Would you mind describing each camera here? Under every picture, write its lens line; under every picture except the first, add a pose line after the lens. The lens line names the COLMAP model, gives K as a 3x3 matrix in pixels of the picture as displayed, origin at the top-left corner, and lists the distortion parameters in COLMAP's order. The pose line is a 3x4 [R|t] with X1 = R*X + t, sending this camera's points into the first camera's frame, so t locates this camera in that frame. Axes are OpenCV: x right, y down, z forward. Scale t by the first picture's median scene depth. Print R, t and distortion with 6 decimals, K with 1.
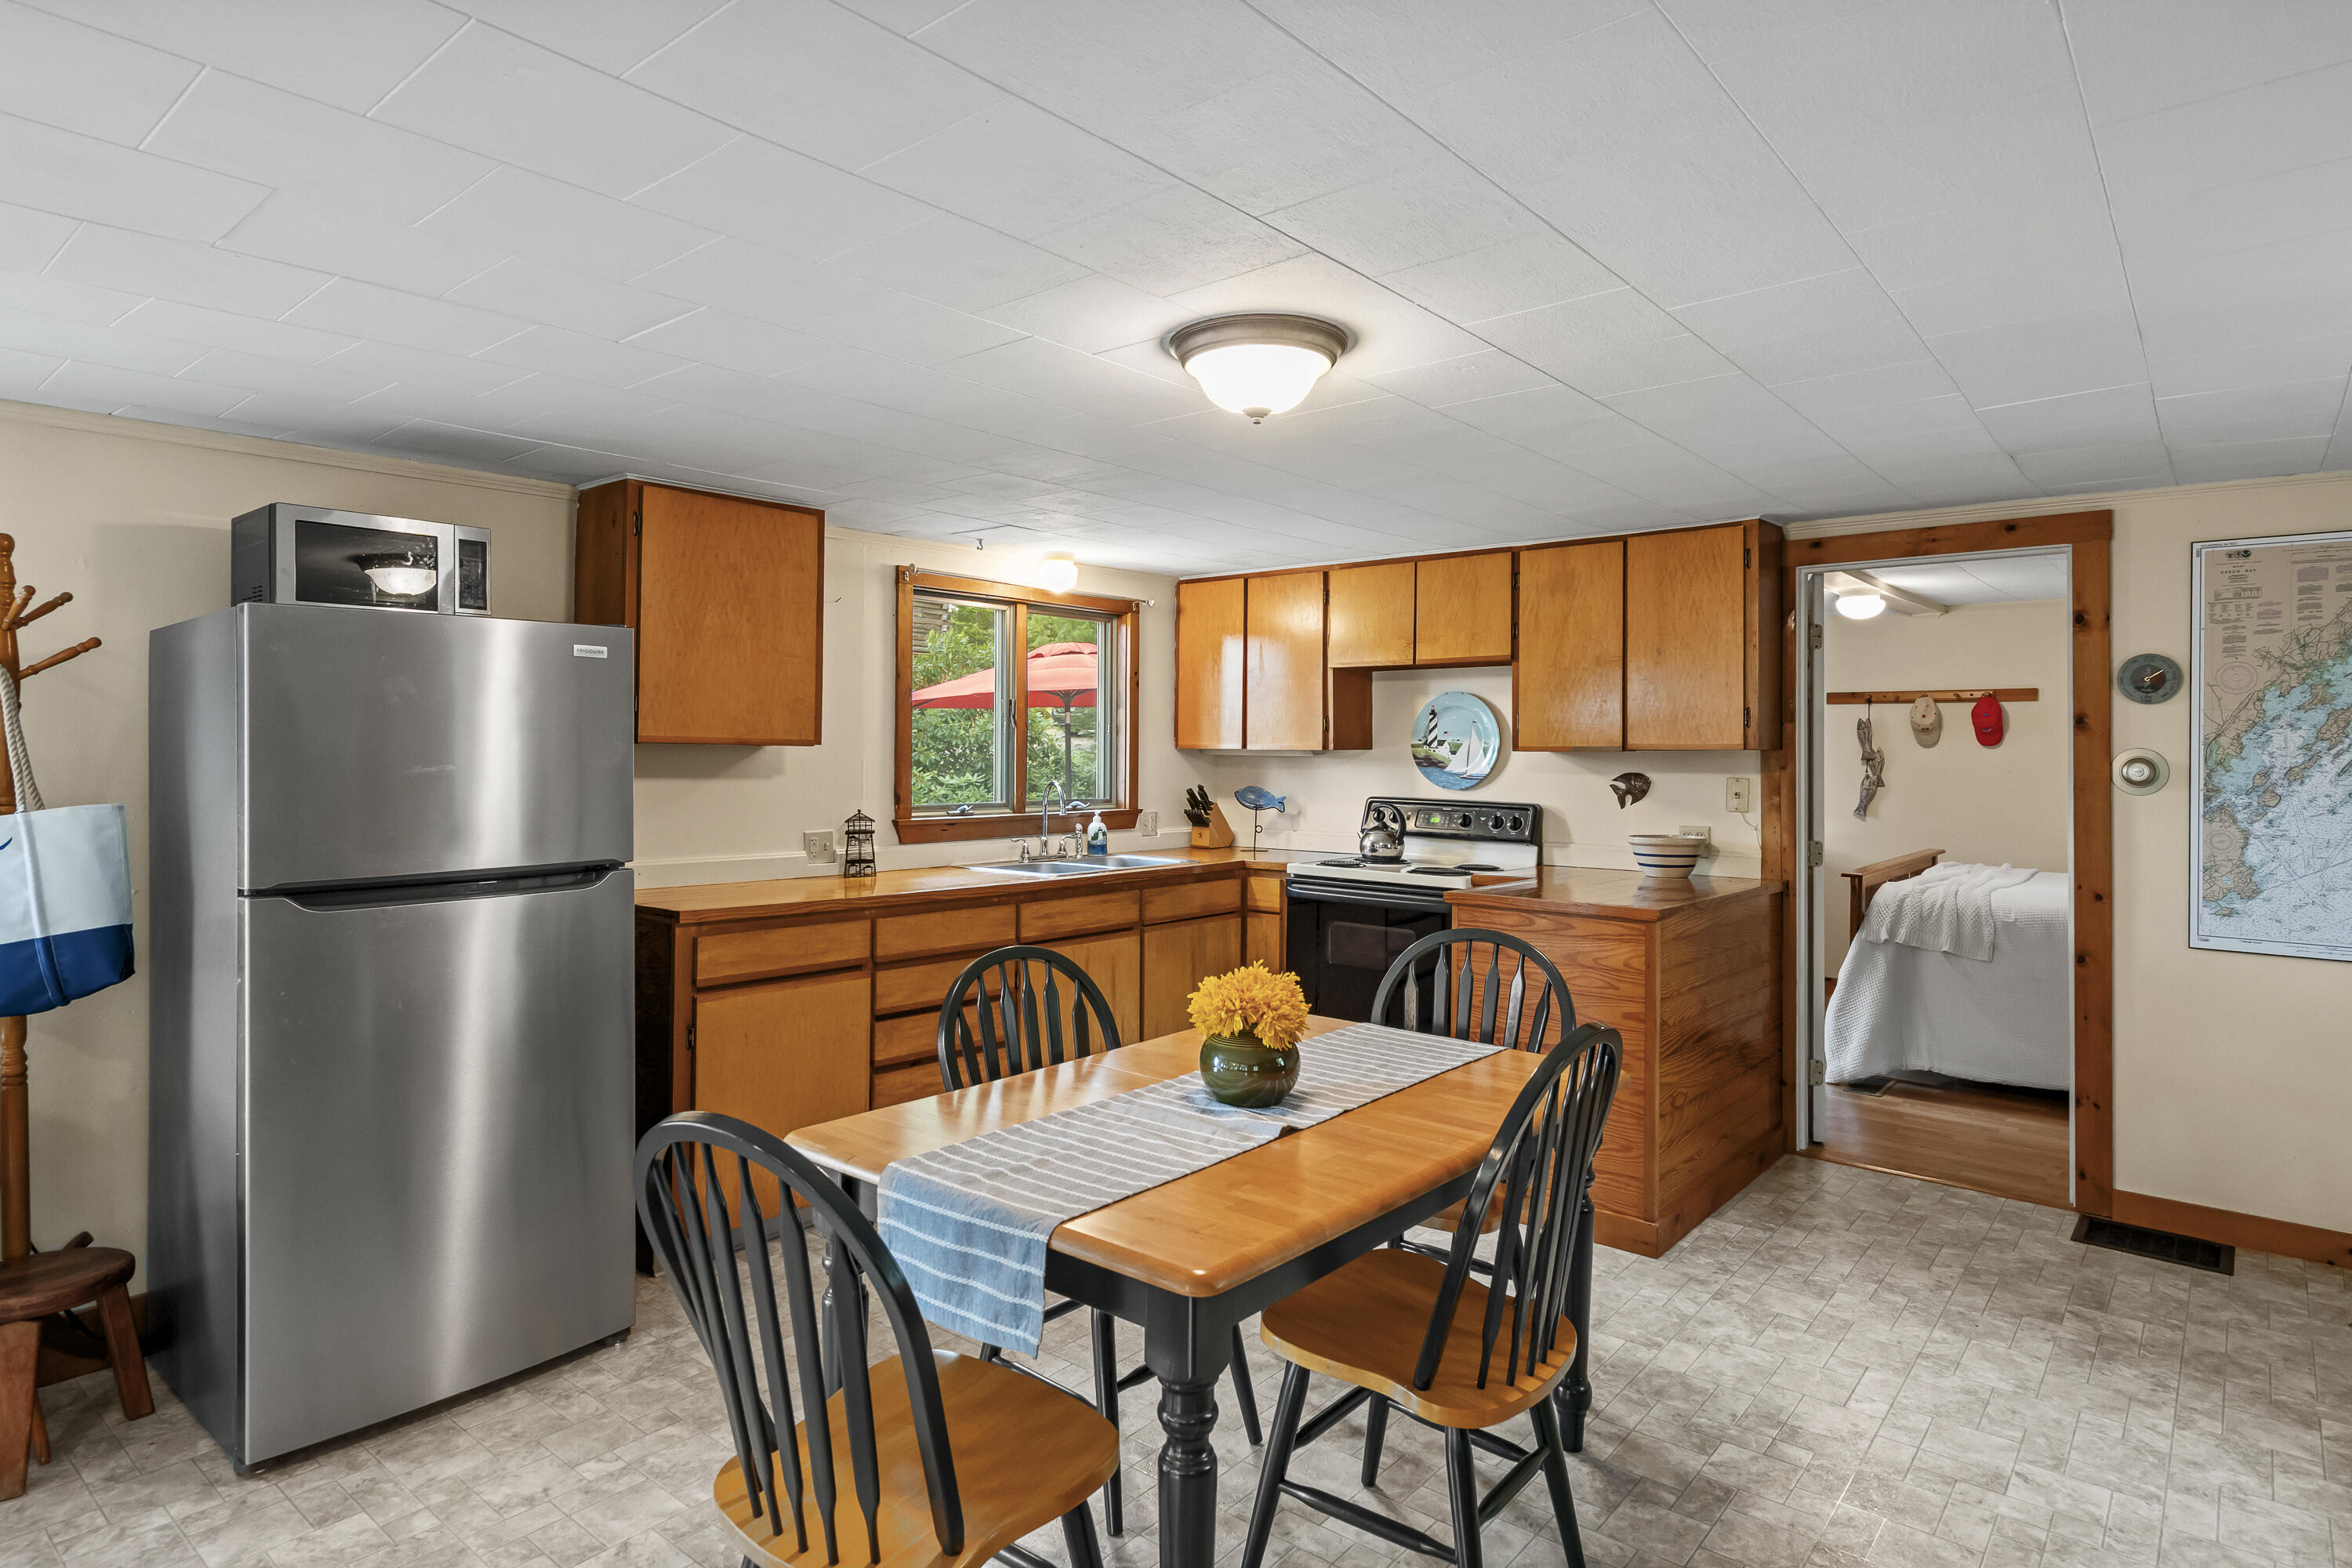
lens RADIAL K [[1287.2, 0, 1174.1], [0, 1287.2, 755.0], [0, 0, 1]] dist [0.002247, 0.002289]
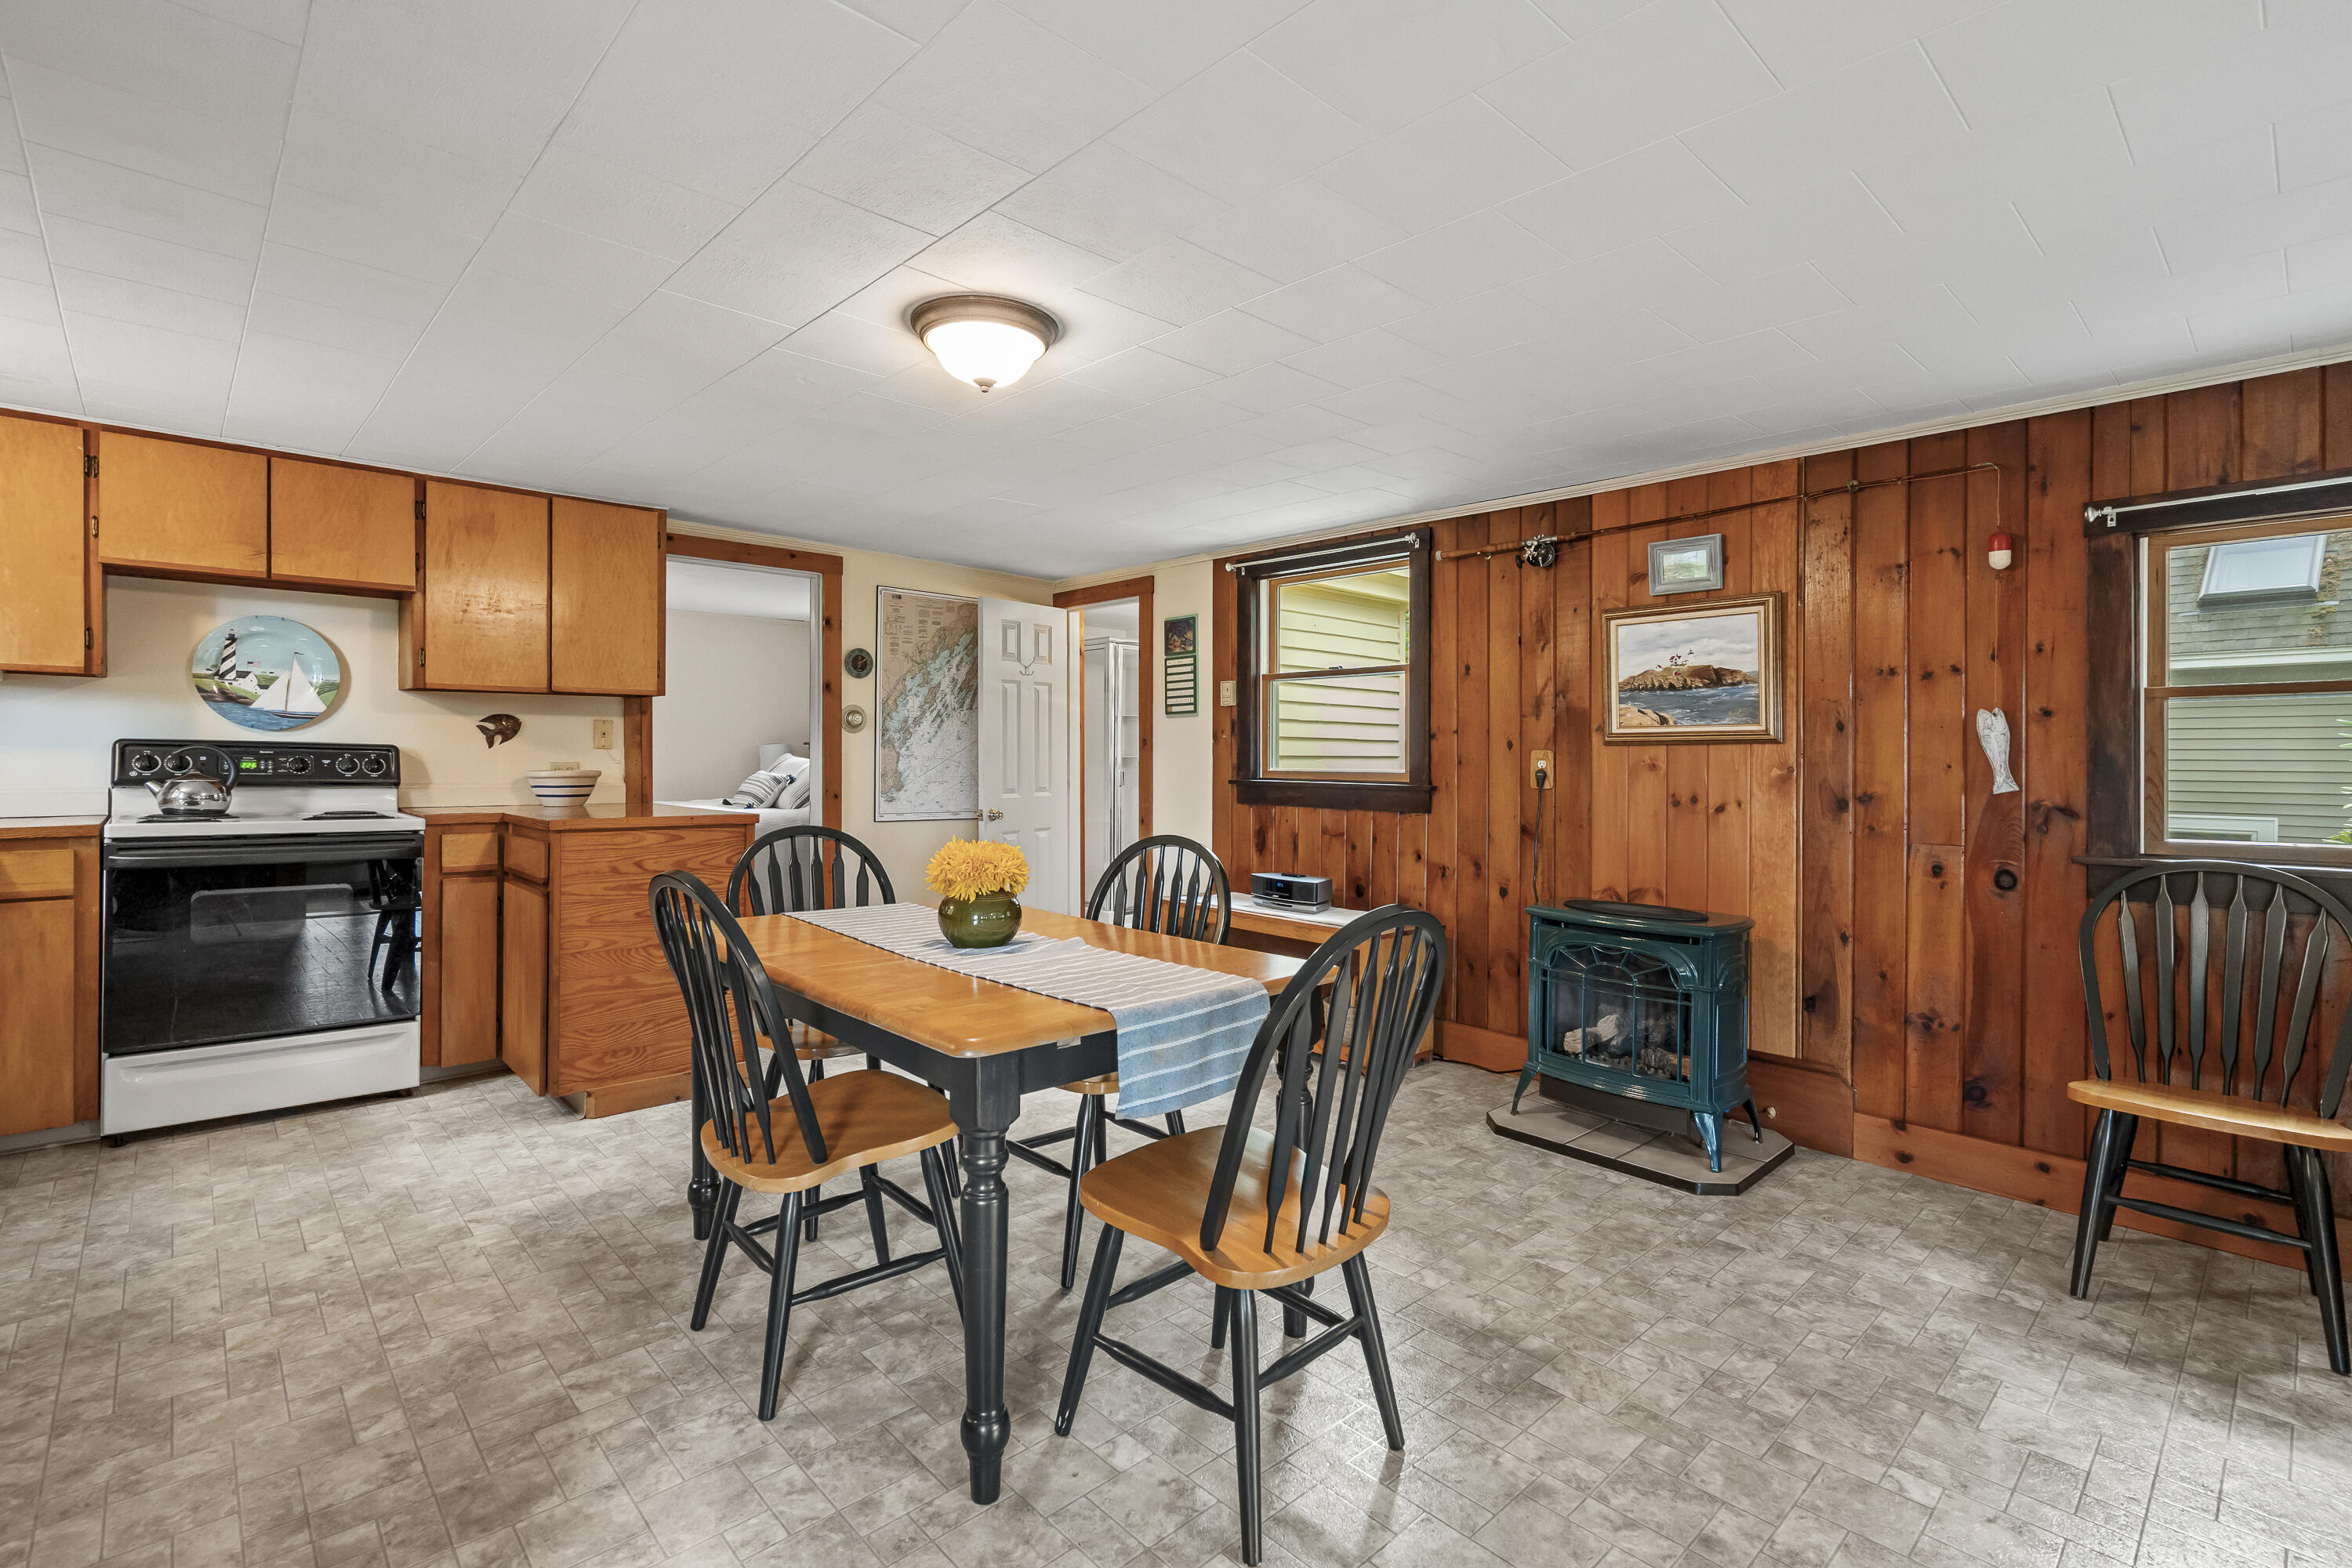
lens RADIAL K [[1066.1, 0, 1169.8], [0, 1066.1, 765.5], [0, 0, 1]] dist [-0.003440, -0.000561]
pose [[0.123783, -0.015908, 0.992182, -0.433012], [-0.007318, 0.999830, 0.016944, 0.035995], [-0.992282, -0.009359, 0.123645, 0.329414]]
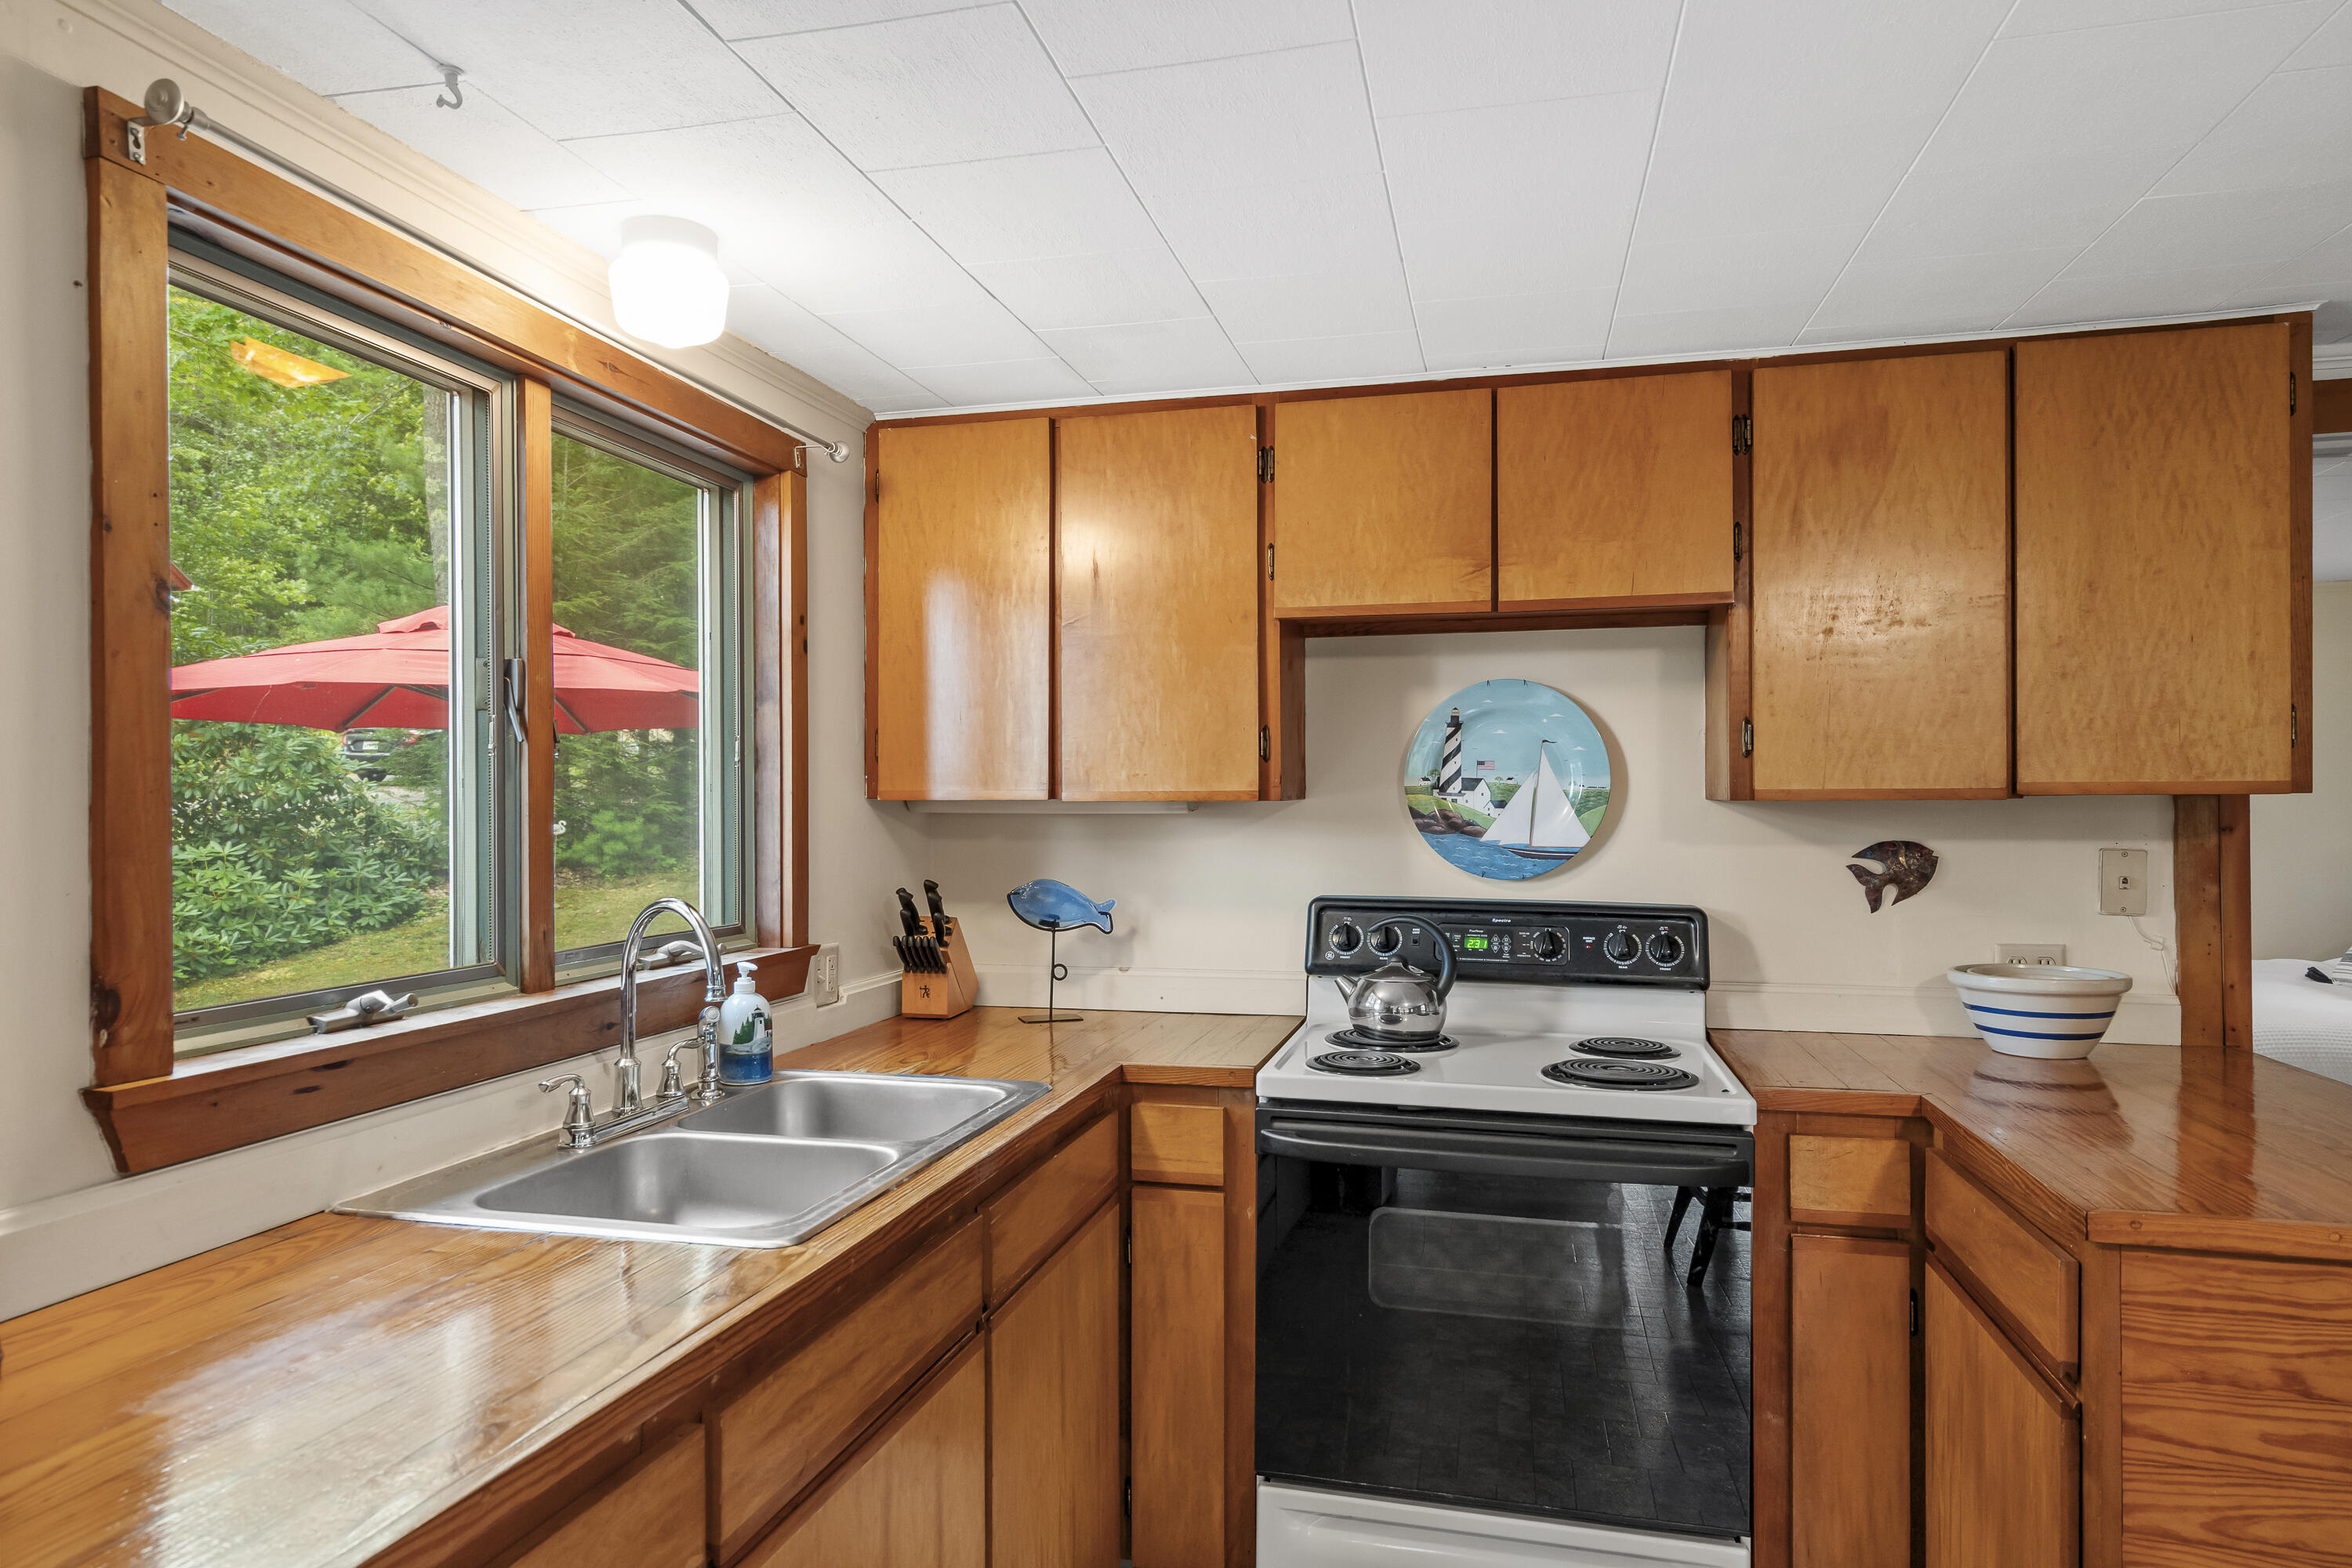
lens RADIAL K [[1404.2, 0, 1167.8], [0, 1404.2, 800.9], [0, 0, 1]] dist [0.012934, 0.004270]
pose [[0.901221, -0.008213, 0.433282, -0.134766], [0.009246, 0.999957, -0.000276, -0.004149], [-0.433261, 0.004255, 0.901258, 0.602722]]
